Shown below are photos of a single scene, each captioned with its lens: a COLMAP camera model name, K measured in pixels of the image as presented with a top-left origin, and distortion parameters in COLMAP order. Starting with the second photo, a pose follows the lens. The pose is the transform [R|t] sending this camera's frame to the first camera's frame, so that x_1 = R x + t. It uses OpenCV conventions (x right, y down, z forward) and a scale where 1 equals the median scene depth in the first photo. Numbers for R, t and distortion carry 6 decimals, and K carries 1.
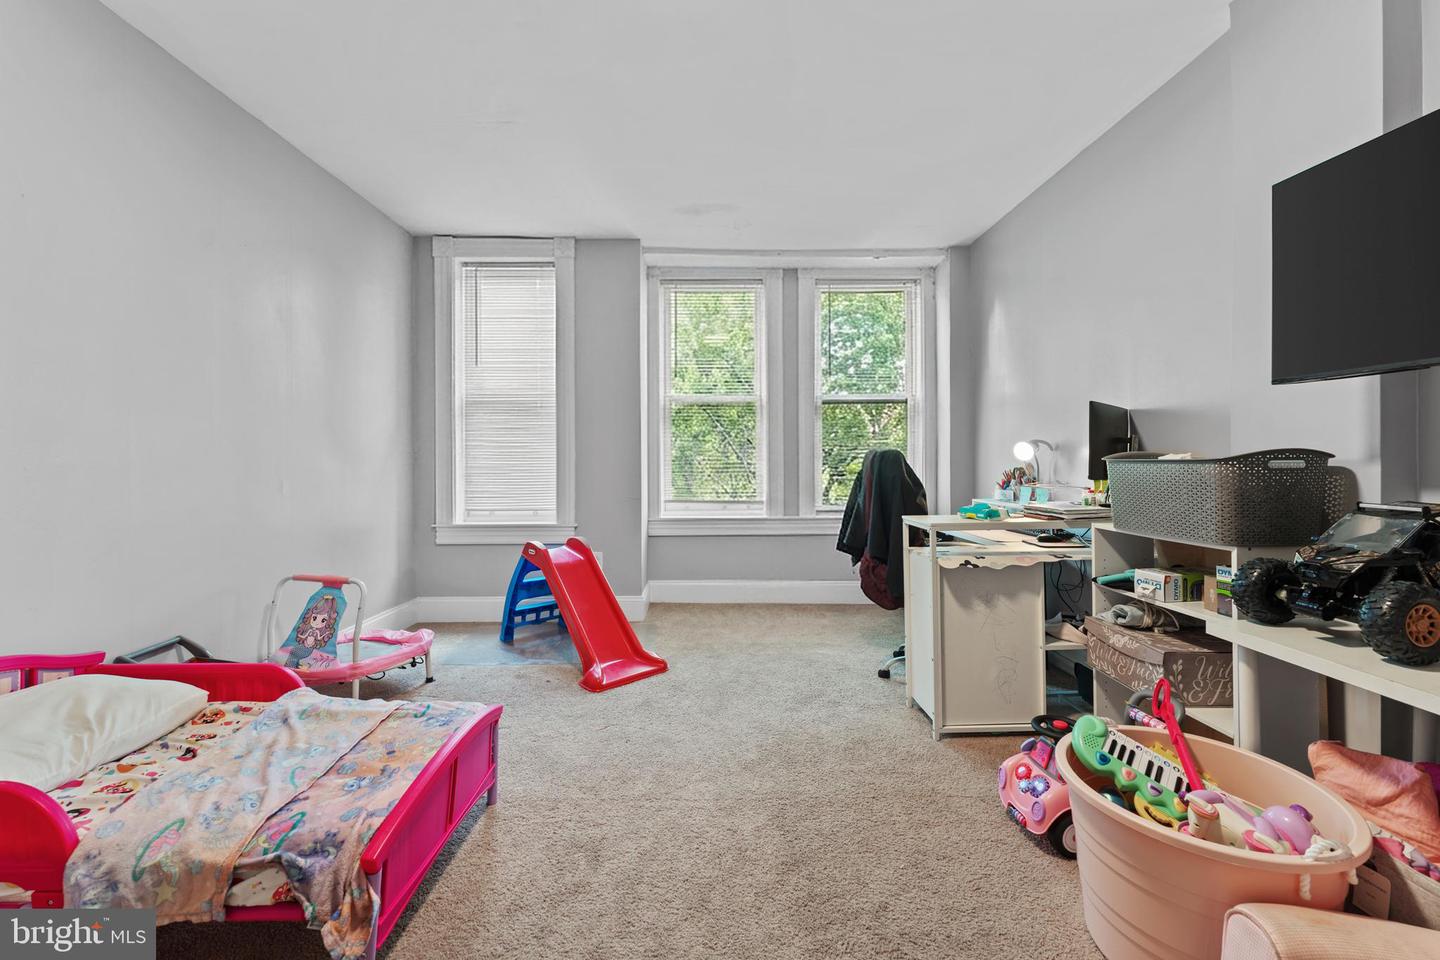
lens RADIAL K [[581.4, 0, 716.9], [0, 581.4, 463.0], [0, 0, 1]] dist [-0.002197, 0.000627]
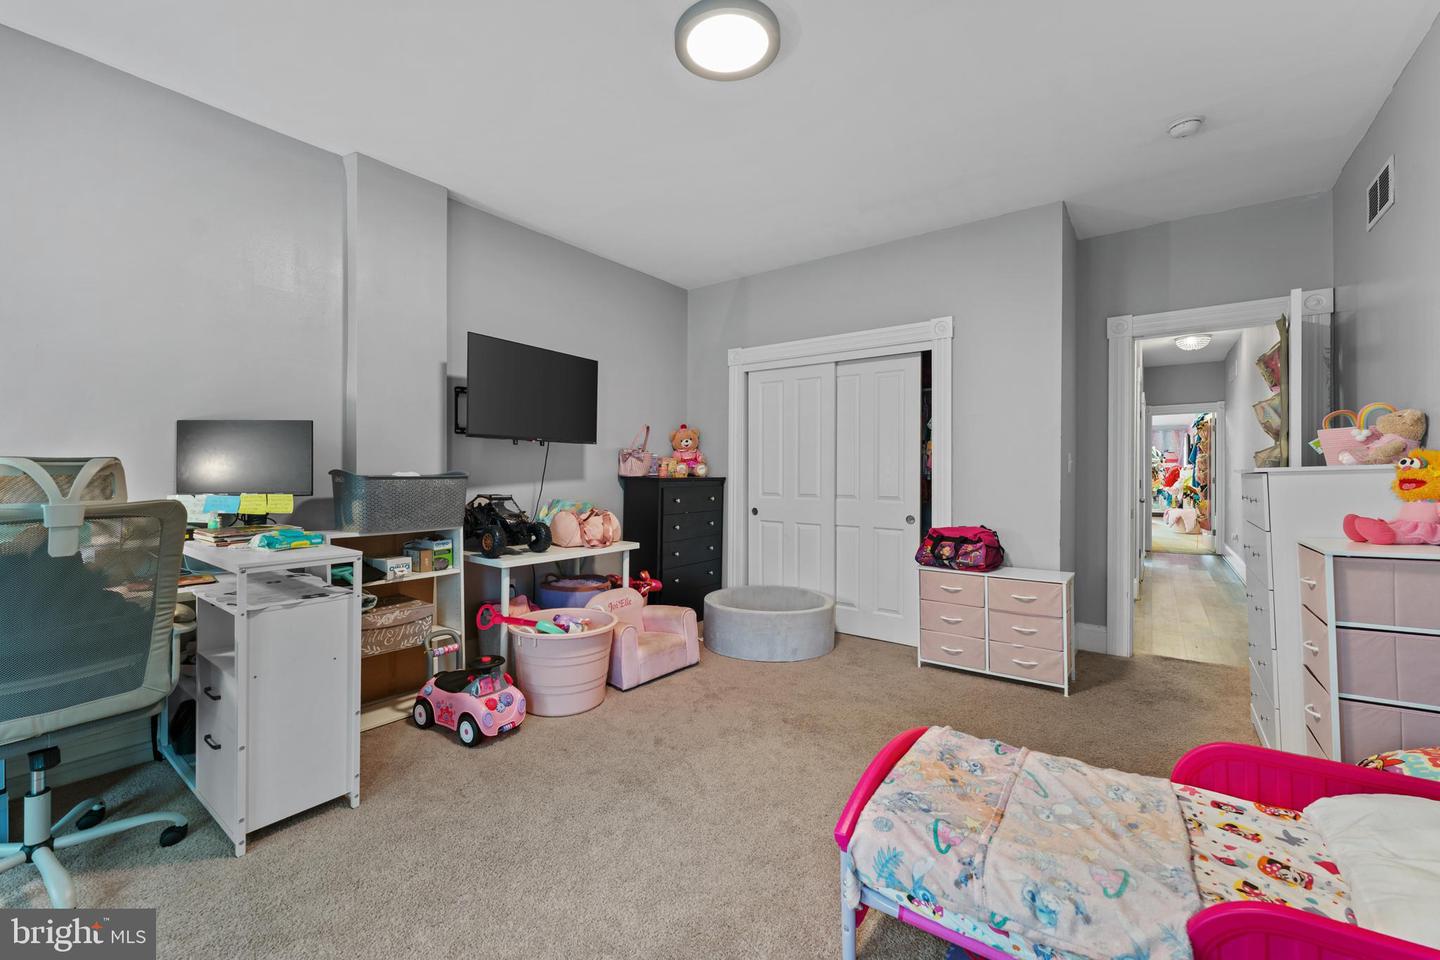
lens RADIAL K [[581.4, 0, 721.0], [0, 581.4, 470.9], [0, 0, 1]] dist [-0.002197, 0.000627]
pose [[-0.794315, 0.004351, 0.607490, -0.657565], [0.005100, 0.999987, -0.000495, -0.014541], [-0.607484, 0.002705, -0.794327, 1.561090]]
